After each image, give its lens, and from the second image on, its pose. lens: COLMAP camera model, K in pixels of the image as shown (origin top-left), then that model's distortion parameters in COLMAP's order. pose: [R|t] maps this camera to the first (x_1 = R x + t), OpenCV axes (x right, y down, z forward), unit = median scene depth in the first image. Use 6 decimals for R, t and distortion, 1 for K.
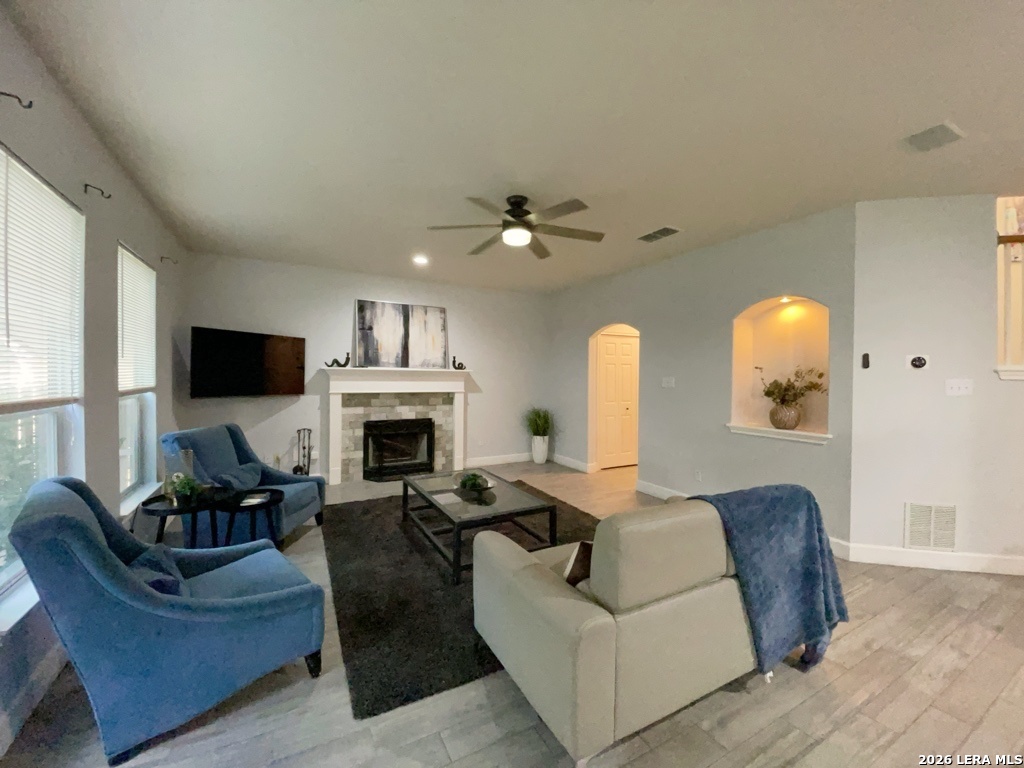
lens RADIAL K [[410.6, 0, 512.0], [0, 410.6, 384.0], [0, 0, 1]] dist [0.020688, -0.021582]
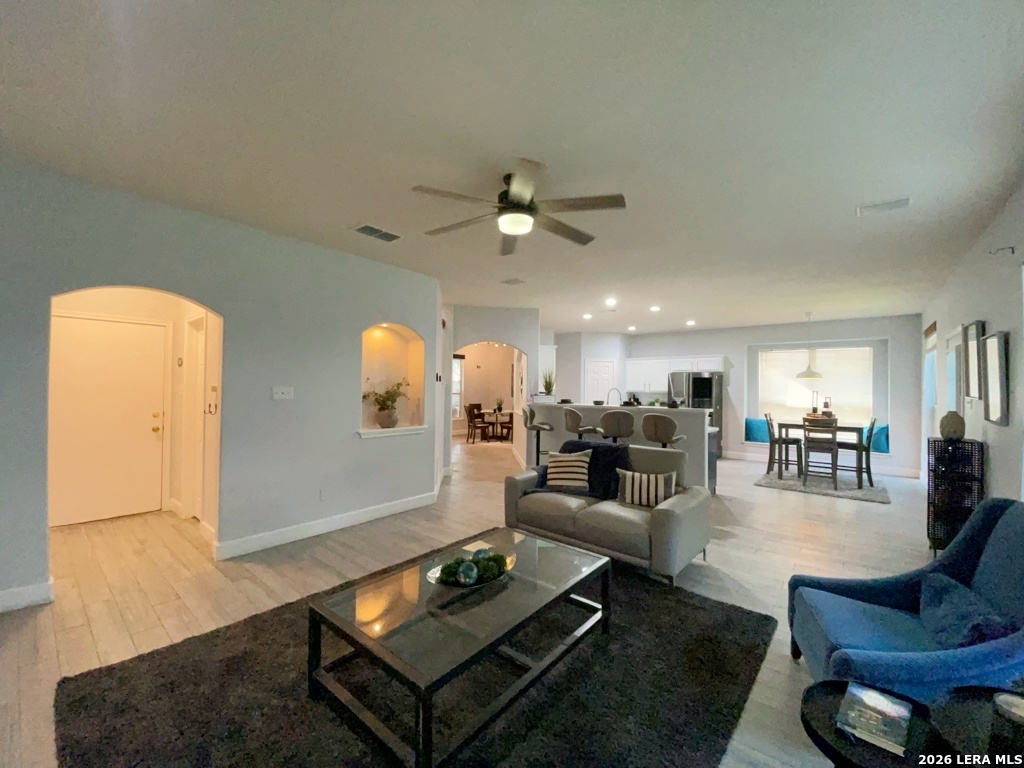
lens RADIAL K [[410.6, 0, 512.0], [0, 410.6, 384.0], [0, 0, 1]] dist [0.020688, -0.021582]
pose [[-0.353911, -0.005431, 0.935263, -0.437255], [0.000729, 0.999981, 0.006083, -0.021734], [-0.935279, 0.002835, -0.353900, 0.754556]]
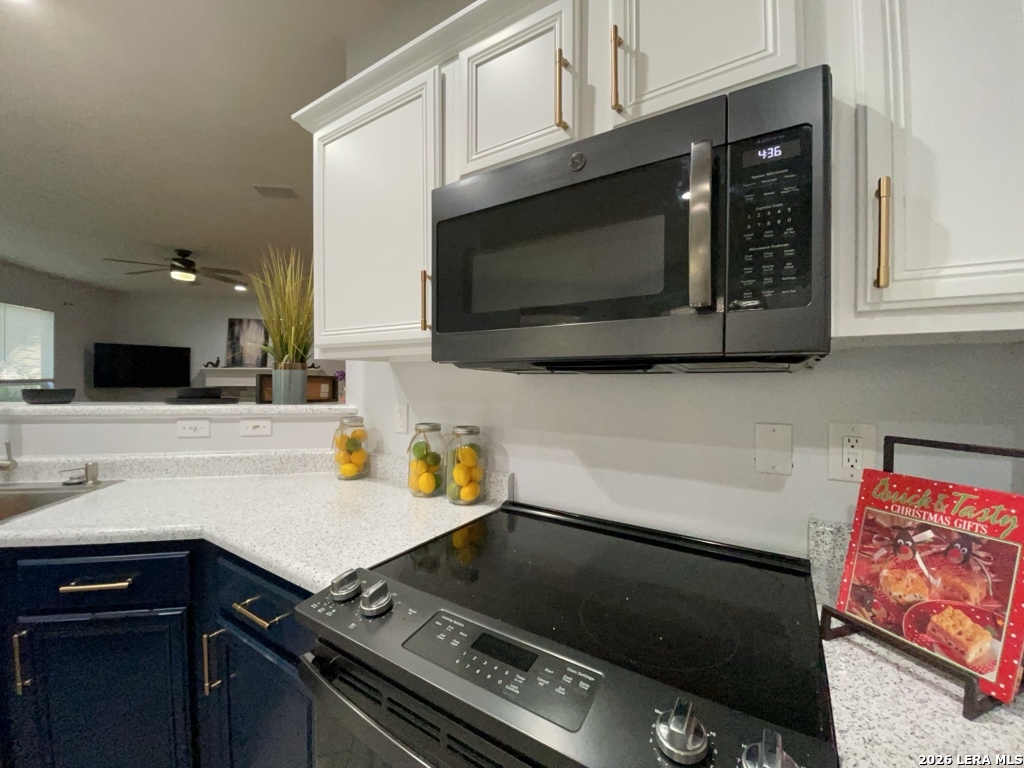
lens RADIAL K [[410.6, 0, 512.0], [0, 410.6, 384.0], [0, 0, 1]] dist [0.020688, -0.021582]
pose [[0.954049, -0.002567, -0.299639, 0.925410], [-0.000683, 0.999942, -0.010740, 0.028130], [0.299649, 0.010451, 0.953992, -0.031549]]
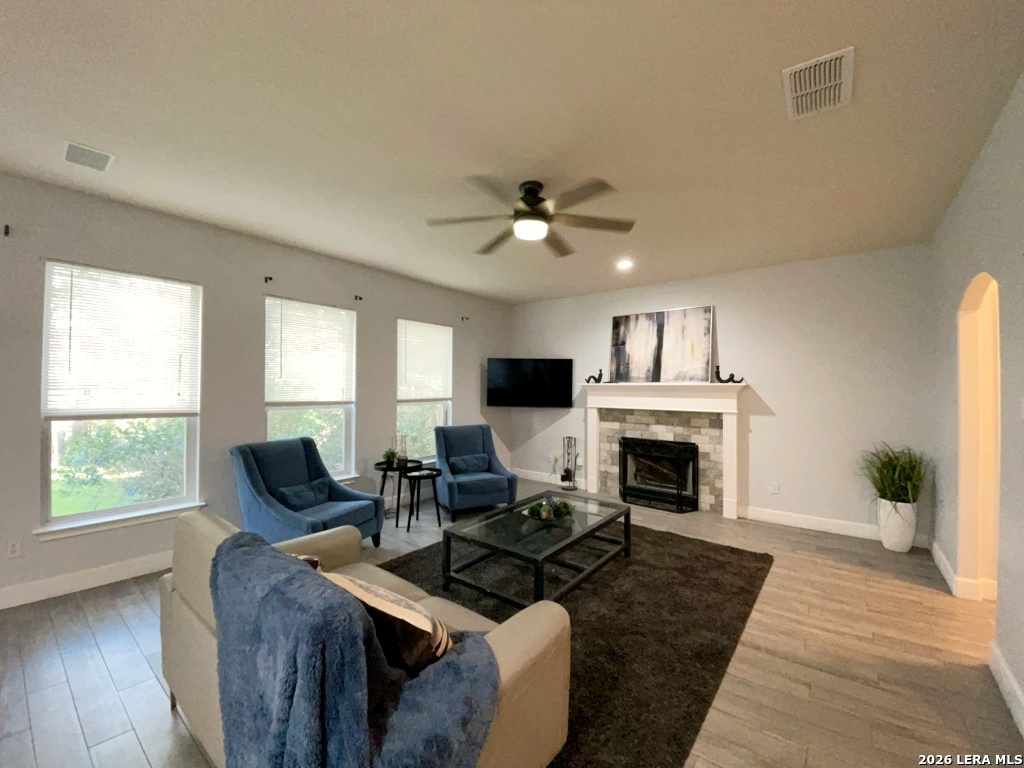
lens RADIAL K [[410.6, 0, 512.0], [0, 410.6, 384.0], [0, 0, 1]] dist [0.020688, -0.021582]
pose [[0.380963, -0.019280, -0.924389, 0.461311], [-0.020110, 0.999373, -0.029131, -0.003505], [0.924372, 0.029687, 0.380336, 0.376436]]
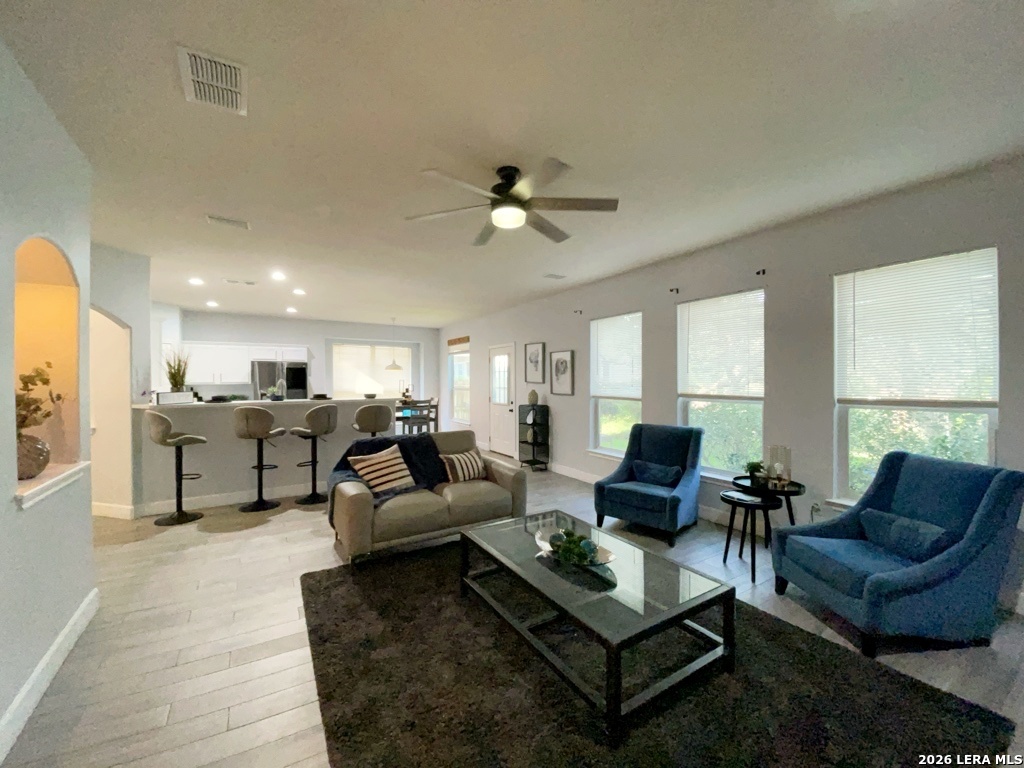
lens RADIAL K [[410.6, 0, 512.0], [0, 410.6, 384.0], [0, 0, 1]] dist [0.020688, -0.021582]
pose [[-0.999647, -0.005559, -0.025995, 0.020505], [-0.006303, 0.999571, 0.028606, -0.025215], [0.025825, 0.028760, -0.999253, 1.076546]]
